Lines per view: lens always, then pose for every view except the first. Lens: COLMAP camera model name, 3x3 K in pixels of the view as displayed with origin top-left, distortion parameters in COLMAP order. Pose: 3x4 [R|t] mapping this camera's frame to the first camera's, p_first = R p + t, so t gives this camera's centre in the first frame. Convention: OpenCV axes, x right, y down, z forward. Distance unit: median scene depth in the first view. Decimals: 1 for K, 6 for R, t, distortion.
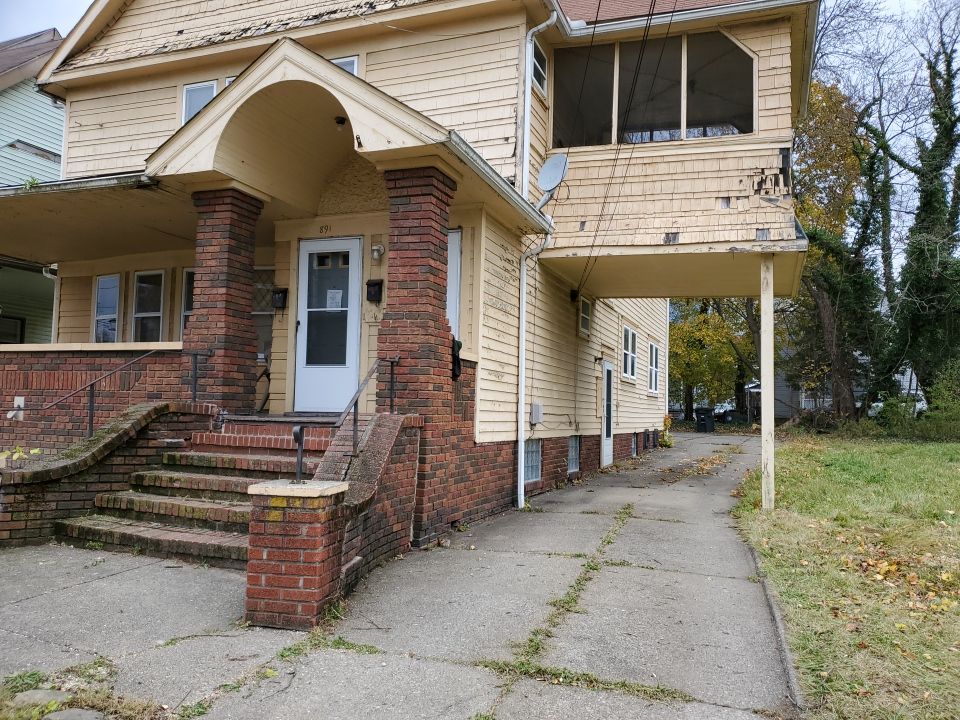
lens RADIAL K [[745.7, 0, 476.3], [0, 745.7, 367.0], [0, 0, 1]] dist [0.010515, -0.001839]
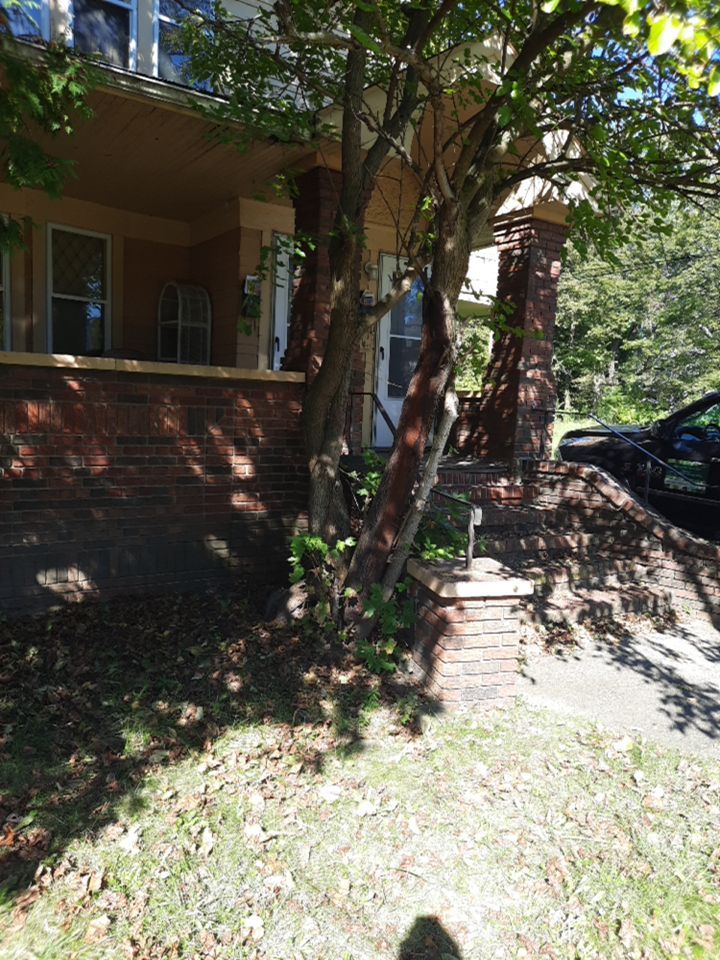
lens RADIAL K [[722.3, 0, 360.0], [0, 722.3, 480.0], [0, 0, 1]] dist [0.026639, -0.007954]
pose [[0.588490, -0.083110, 0.804221, -0.826875], [-0.077309, 0.984360, 0.158297, -0.040060], [-0.804800, -0.155330, 0.572861, 0.443575]]
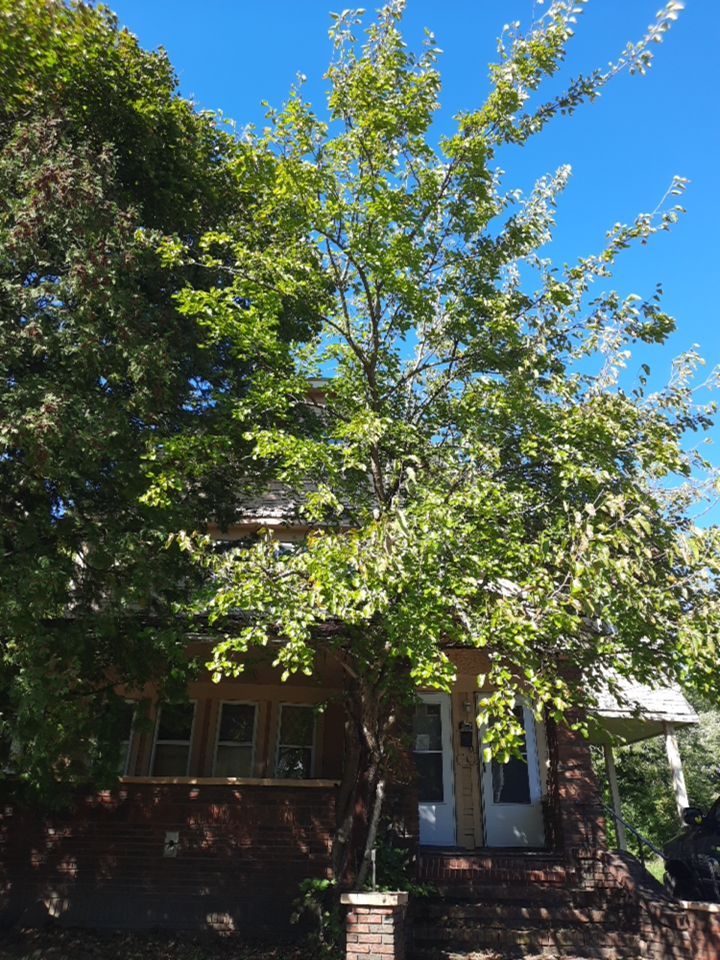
lens RADIAL K [[720.3, 0, 344.8], [0, 720.3, 482.6], [0, 0, 1]] dist [0.034614, -0.008057]
pose [[0.925475, 0.164984, 0.340994, -0.786633], [-0.018931, 0.919192, -0.393355, -0.013039], [-0.378336, 0.357585, 0.853812, -0.128106]]
